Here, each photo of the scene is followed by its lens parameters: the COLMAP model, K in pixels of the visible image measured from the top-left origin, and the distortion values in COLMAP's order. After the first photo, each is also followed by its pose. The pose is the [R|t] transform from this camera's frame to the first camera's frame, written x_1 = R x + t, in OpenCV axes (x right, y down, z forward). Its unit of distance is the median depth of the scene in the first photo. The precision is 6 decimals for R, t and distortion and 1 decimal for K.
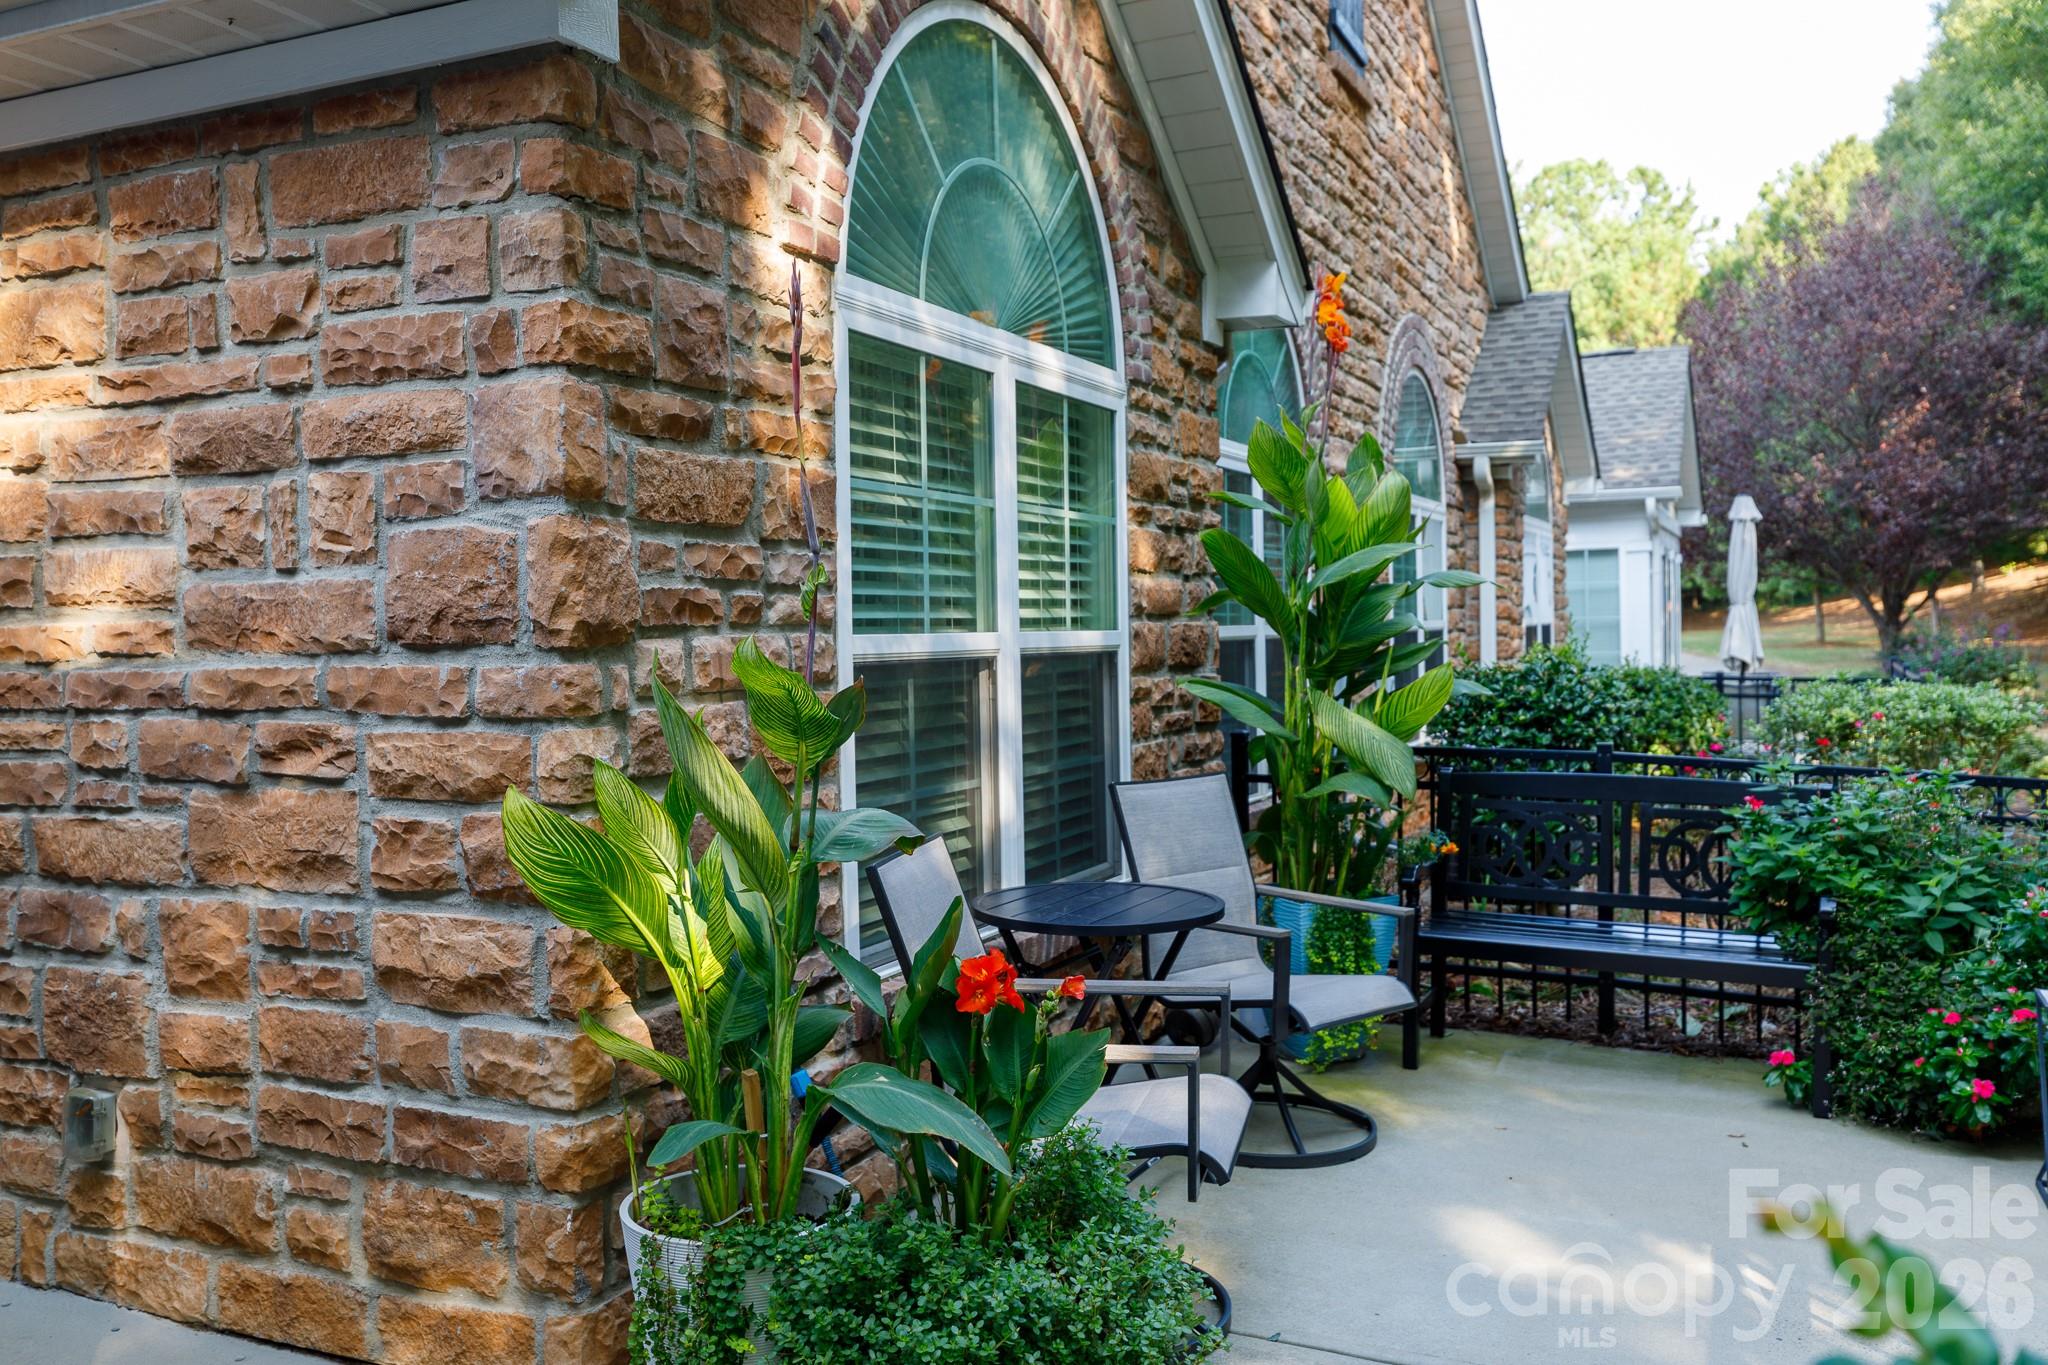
lens RADIAL K [[1757.2, 0, 1022.6], [0, 1757.2, 675.3], [0, 0, 1]] dist [-0.012589, -0.004419]
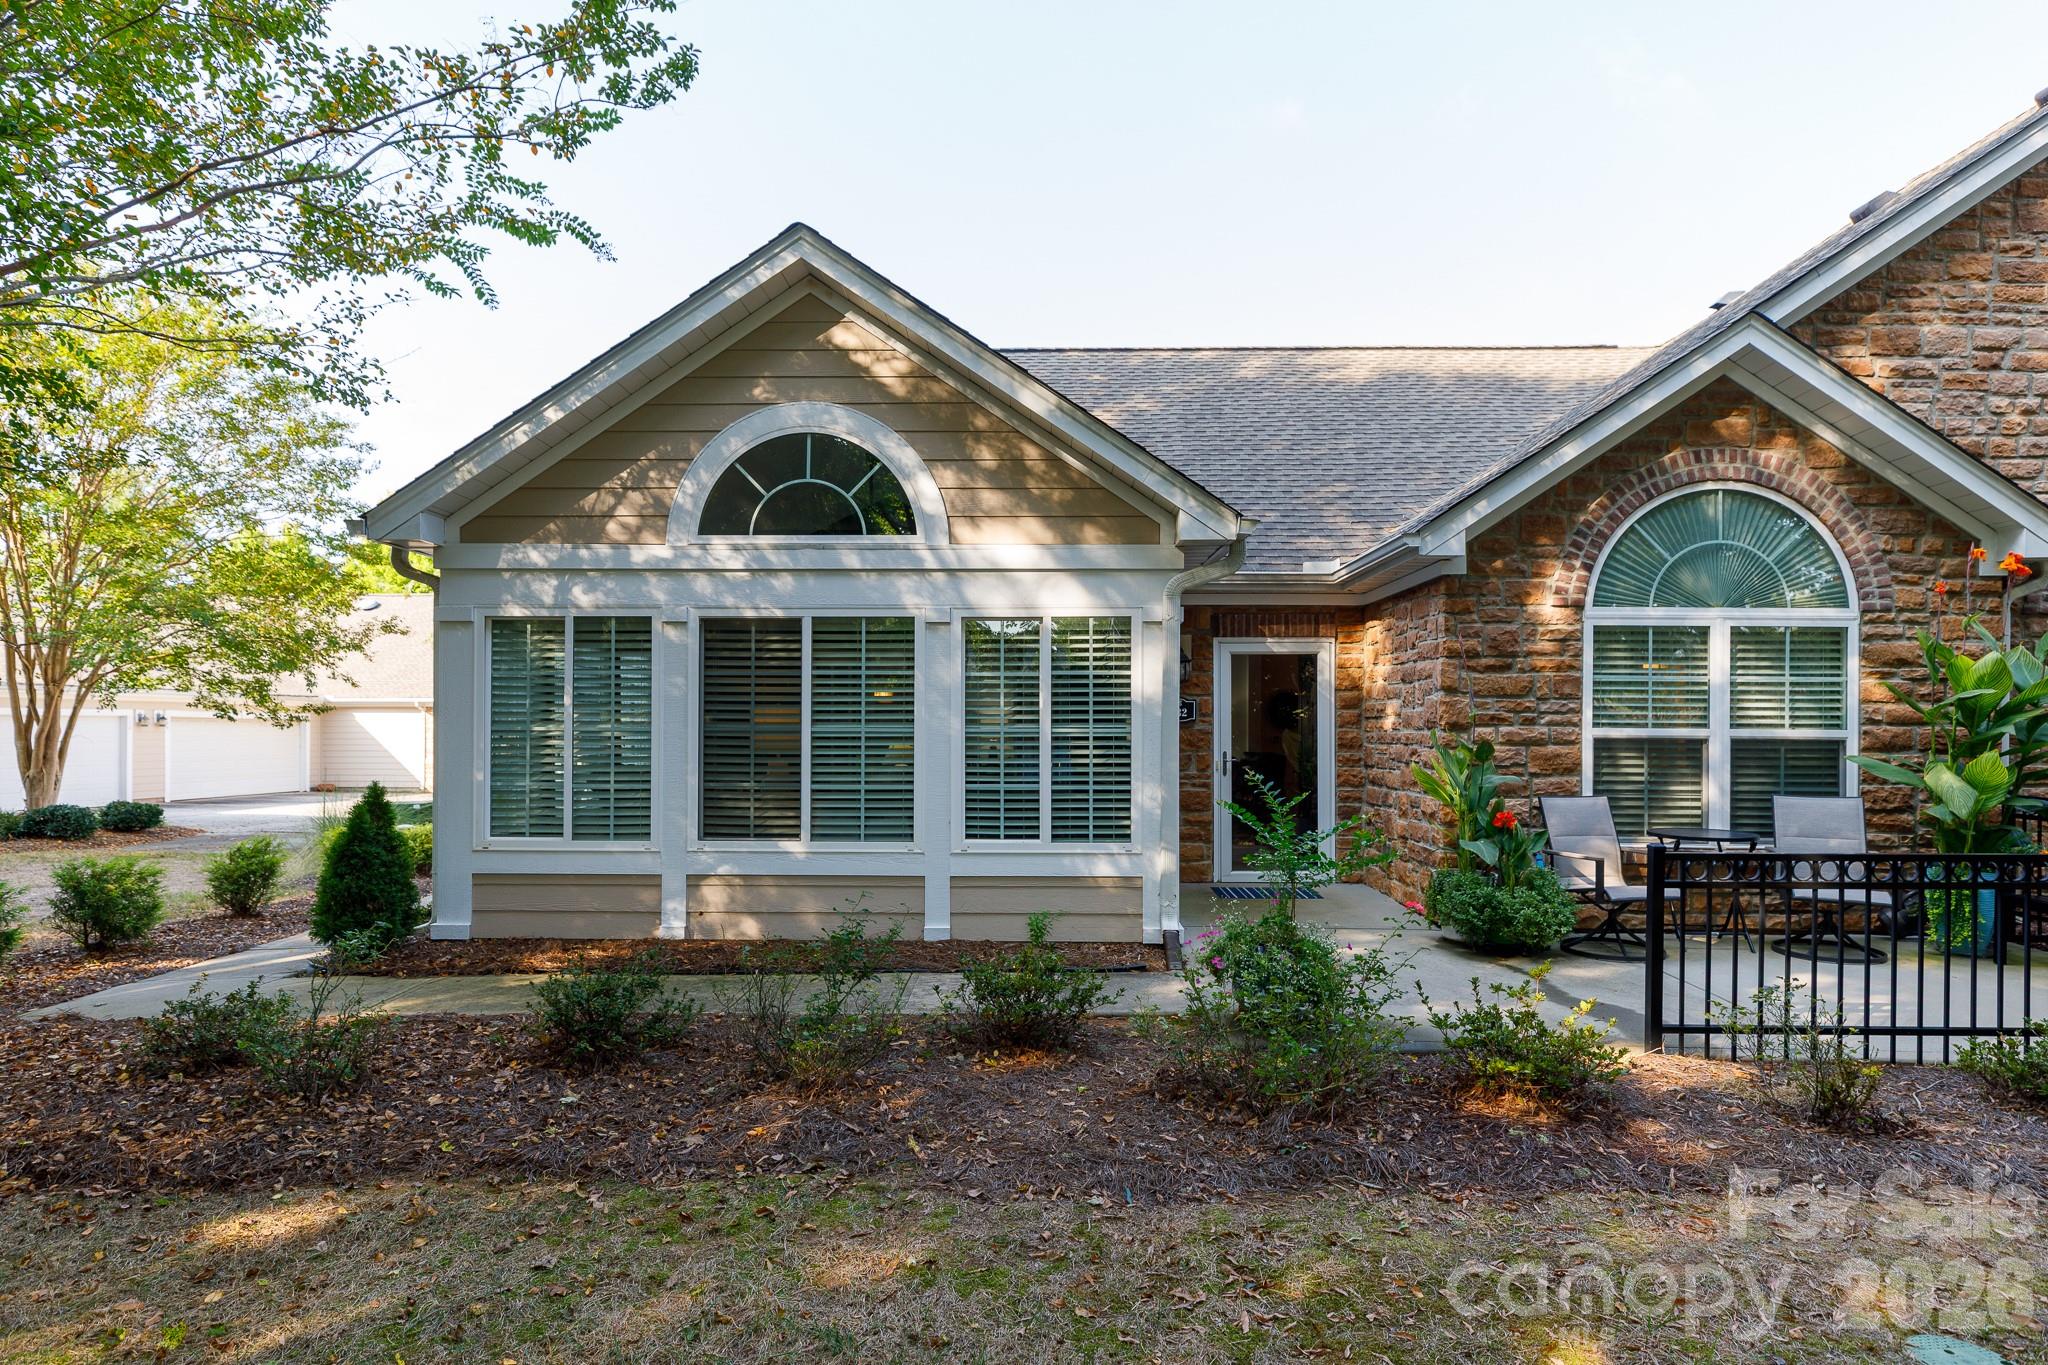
lens RADIAL K [[1182.1, 0, 1024.0], [0, 1182.1, 695.9], [0, 0, 1]] dist [-0.000001, -0.000026]
pose [[0.383773, -0.003937, -0.923419, 1.501762], [-0.037555, 0.999097, -0.019868, -0.001626], [0.922664, 0.042304, 0.383279, -0.717850]]
